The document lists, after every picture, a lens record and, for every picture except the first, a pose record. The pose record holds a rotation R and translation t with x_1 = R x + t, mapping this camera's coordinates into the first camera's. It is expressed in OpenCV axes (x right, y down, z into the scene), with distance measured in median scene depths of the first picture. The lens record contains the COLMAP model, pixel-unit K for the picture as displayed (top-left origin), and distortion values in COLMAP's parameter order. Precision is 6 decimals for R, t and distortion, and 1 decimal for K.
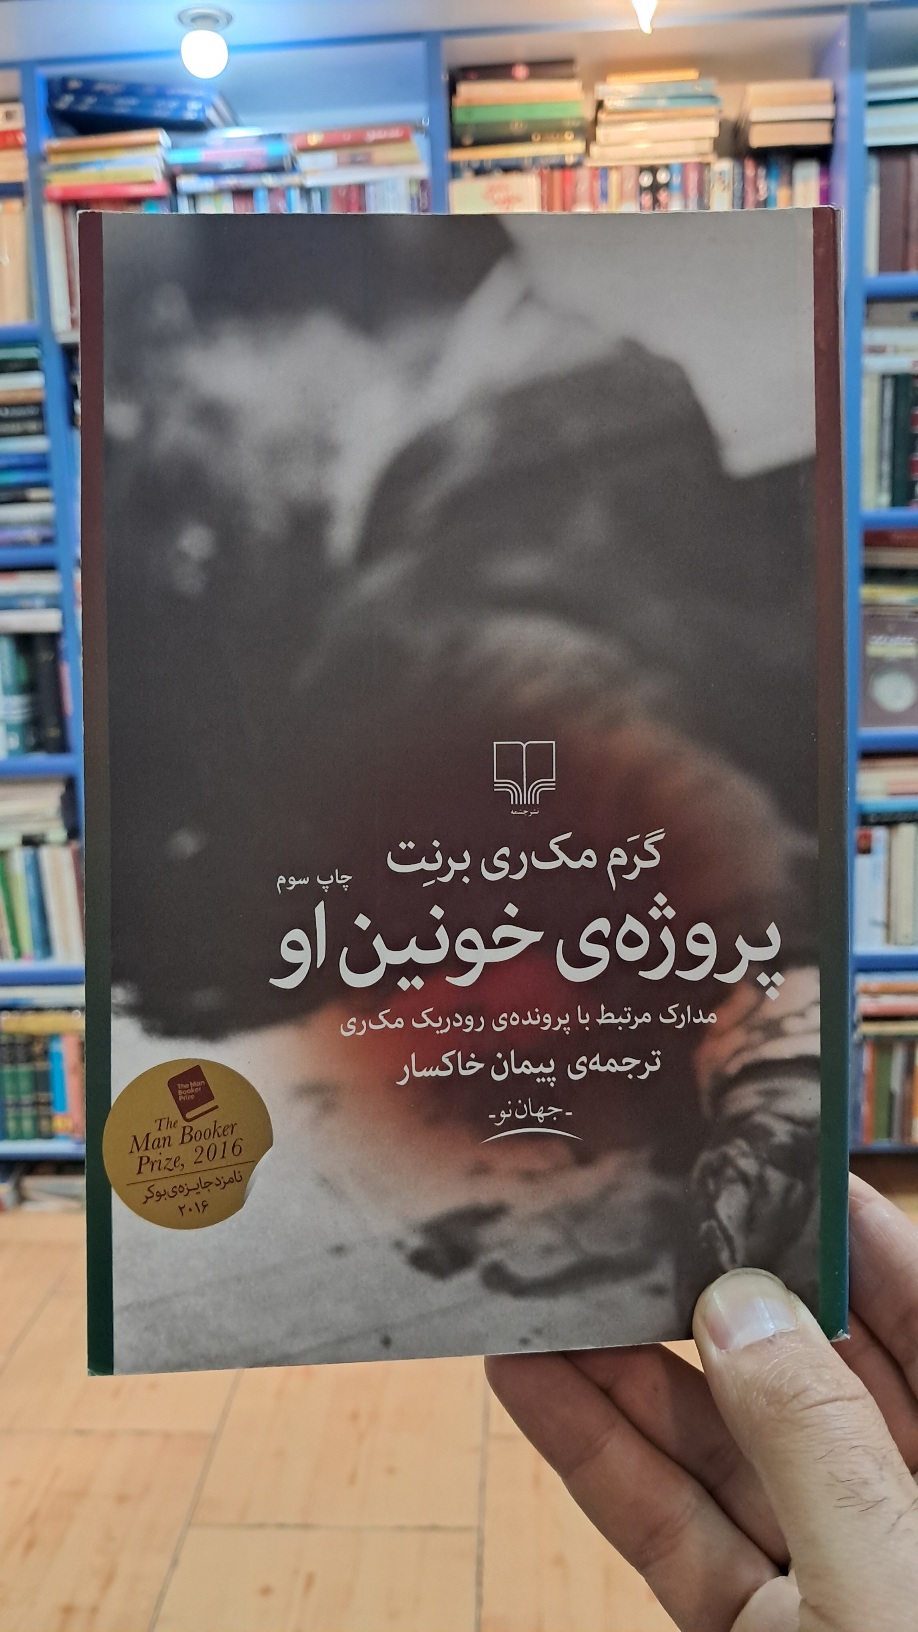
lens RADIAL K [[1380.9, 0, 446.3], [0, 1380.9, 812.6], [0, 0, 1]] dist [0.006928, -0.000853]
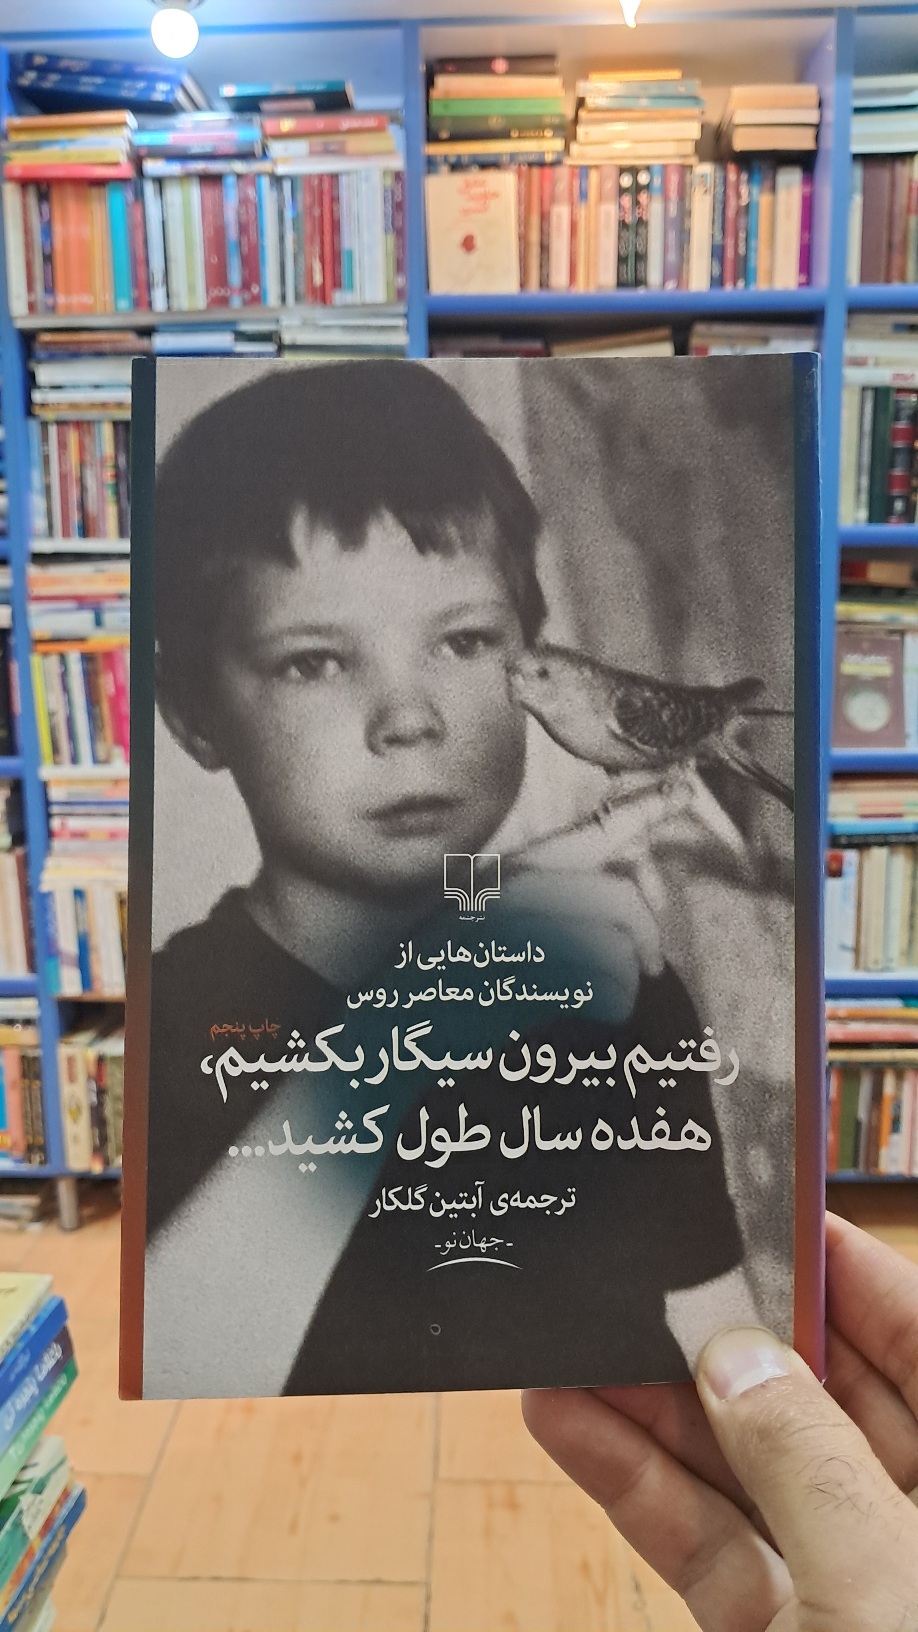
lens RADIAL K [[1269.3, 0, 452.4], [0, 1269.3, 812.4], [0, 0, 1]] dist [-0.004208, -0.000832]
pose [[0.999200, 0.021990, 0.033390, 0.001680], [-0.021440, 0.999630, -0.016732, 0.005857], [-0.033746, 0.016003, 0.999302, 0.116963]]
